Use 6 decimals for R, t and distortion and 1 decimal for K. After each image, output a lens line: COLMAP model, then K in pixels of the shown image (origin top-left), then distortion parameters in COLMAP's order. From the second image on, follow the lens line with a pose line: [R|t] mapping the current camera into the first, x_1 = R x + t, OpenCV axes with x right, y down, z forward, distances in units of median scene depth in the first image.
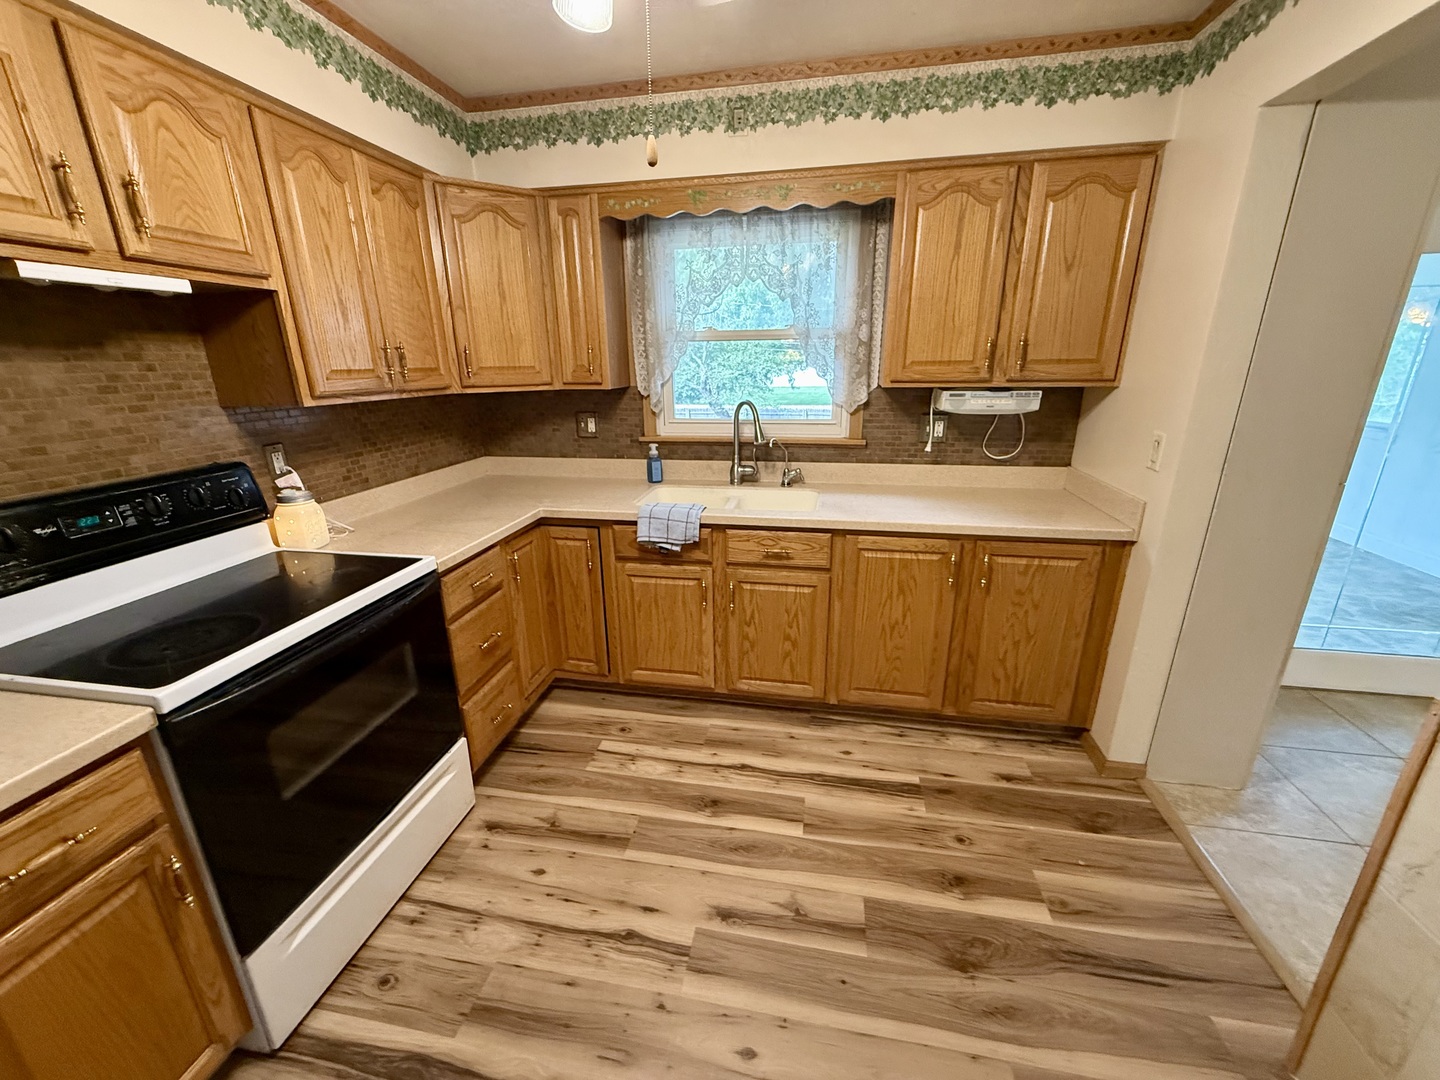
lens RADIAL K [[571.6, 0, 716.0], [0, 571.6, 539.4], [0, 0, 1]] dist [-0.000887, 0.000089]
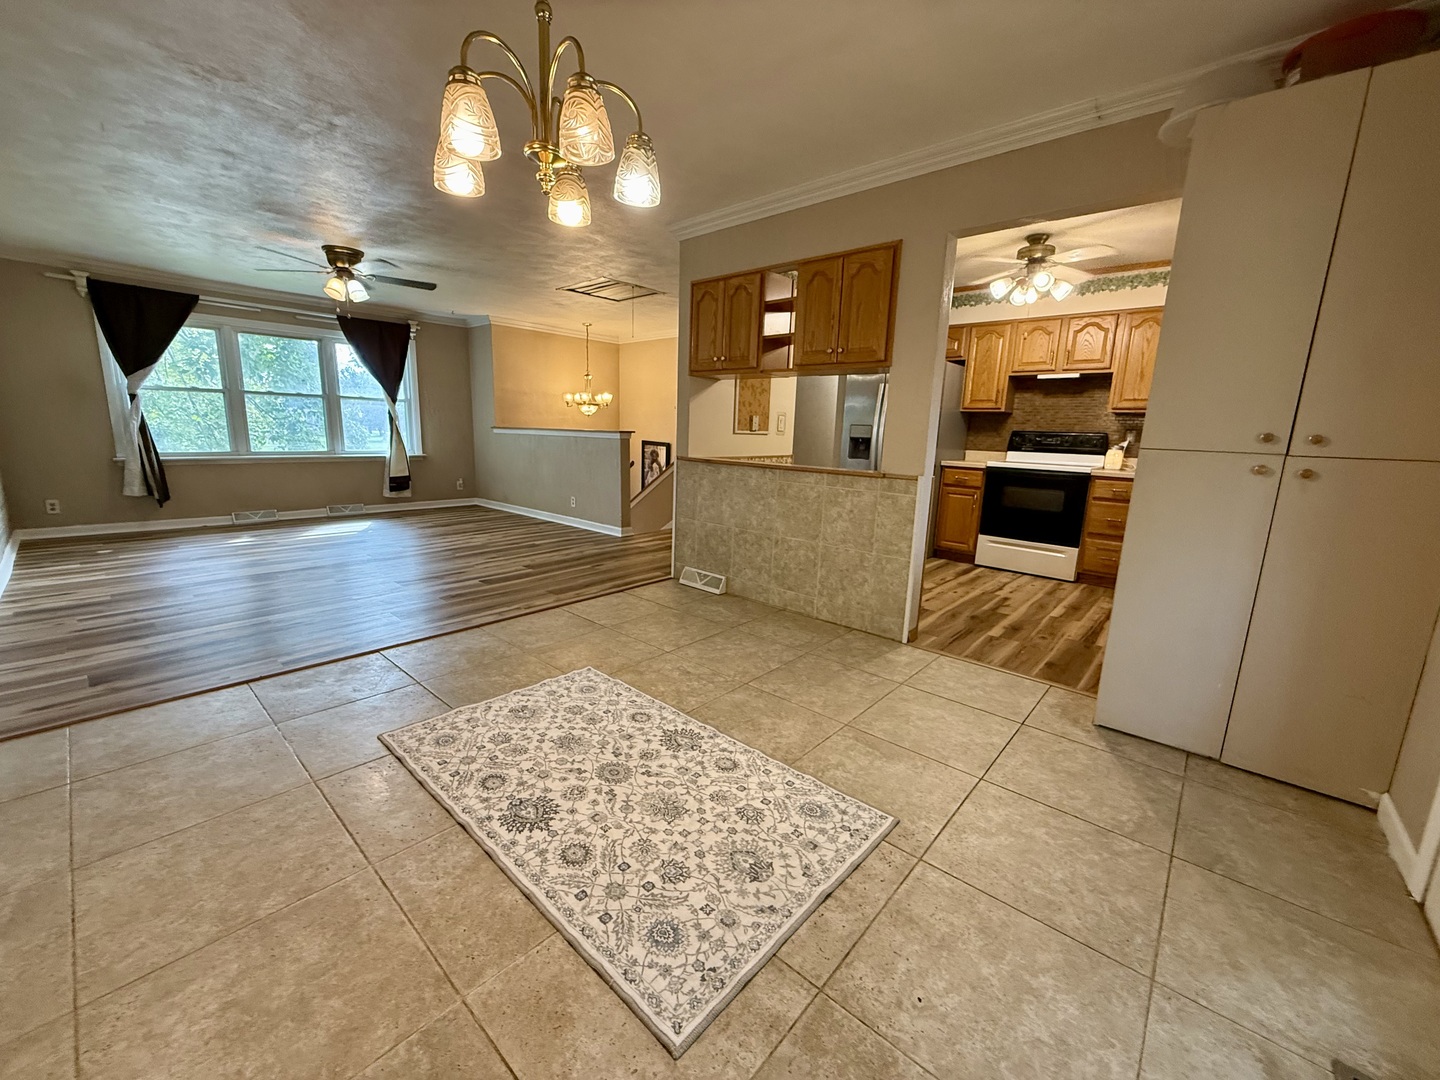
lens RADIAL K [[571.6, 0, 715.5], [0, 571.6, 540.9], [0, 0, 1]] dist [-0.000887, 0.000089]
pose [[-0.514073, 0.160325, -0.842630, 2.365951], [-0.280890, 0.896742, 0.341986, -0.074390], [0.810451, 0.412492, -0.415957, 0.759666]]
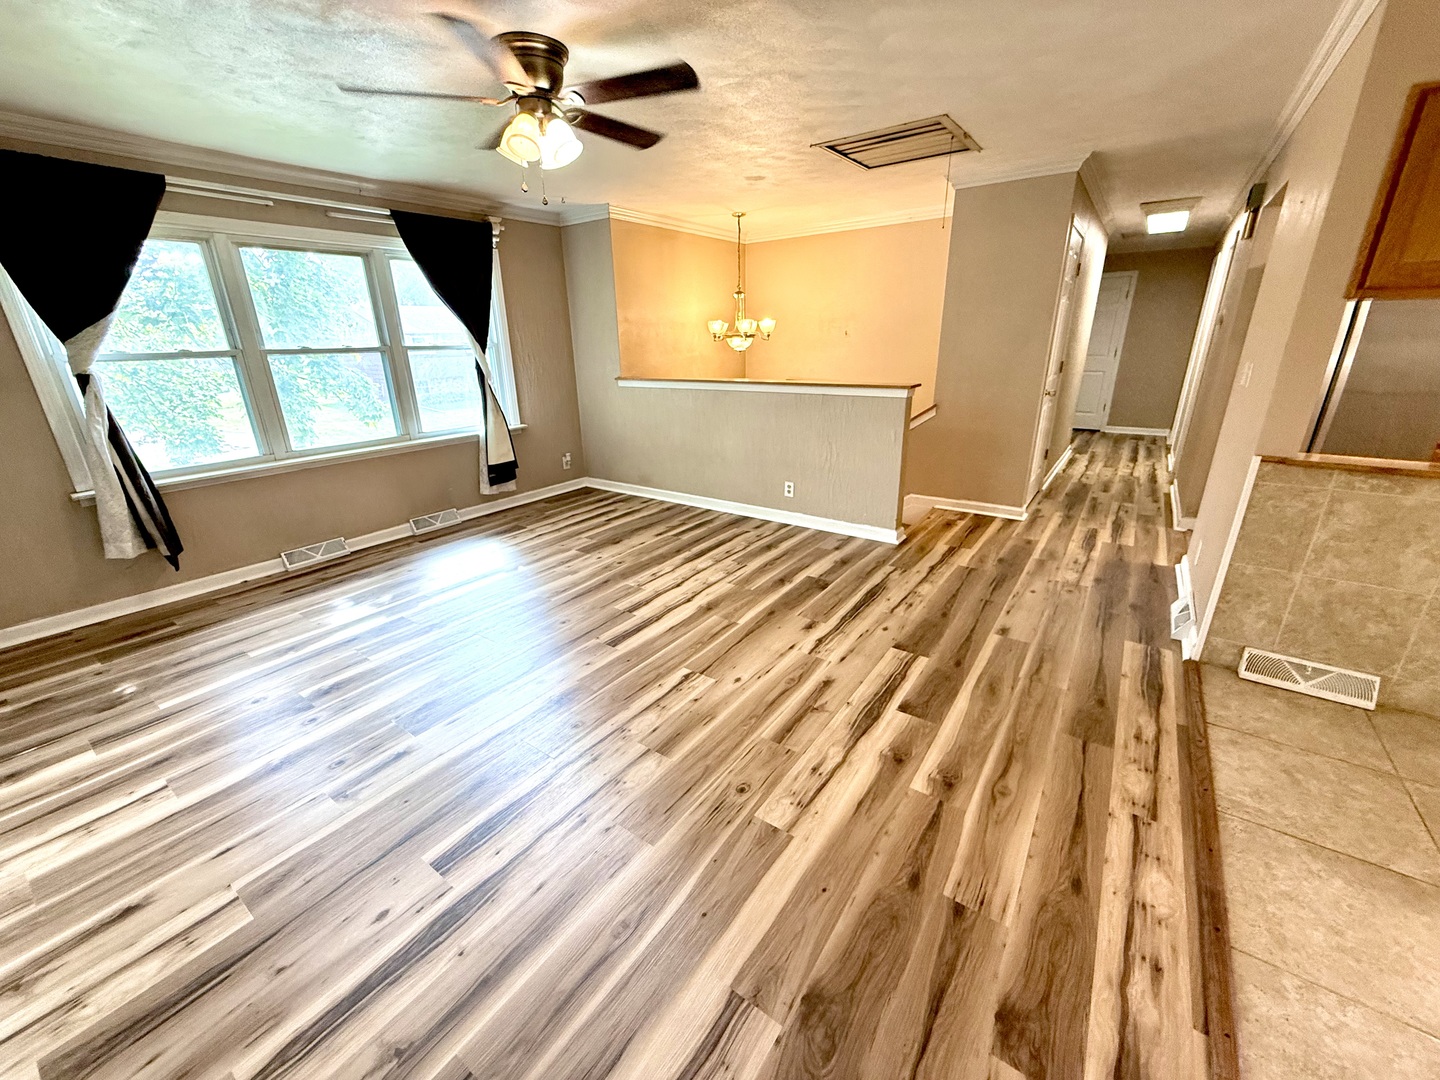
lens RADIAL K [[571.6, 0, 715.5], [0, 571.6, 540.4], [0, 0, 1]] dist [-0.000887, 0.000089]
pose [[-0.423785, 0.321987, -0.846600, 2.068388], [-0.249075, 0.857220, 0.450706, 0.323809], [0.870843, 0.401869, -0.283078, -0.979886]]
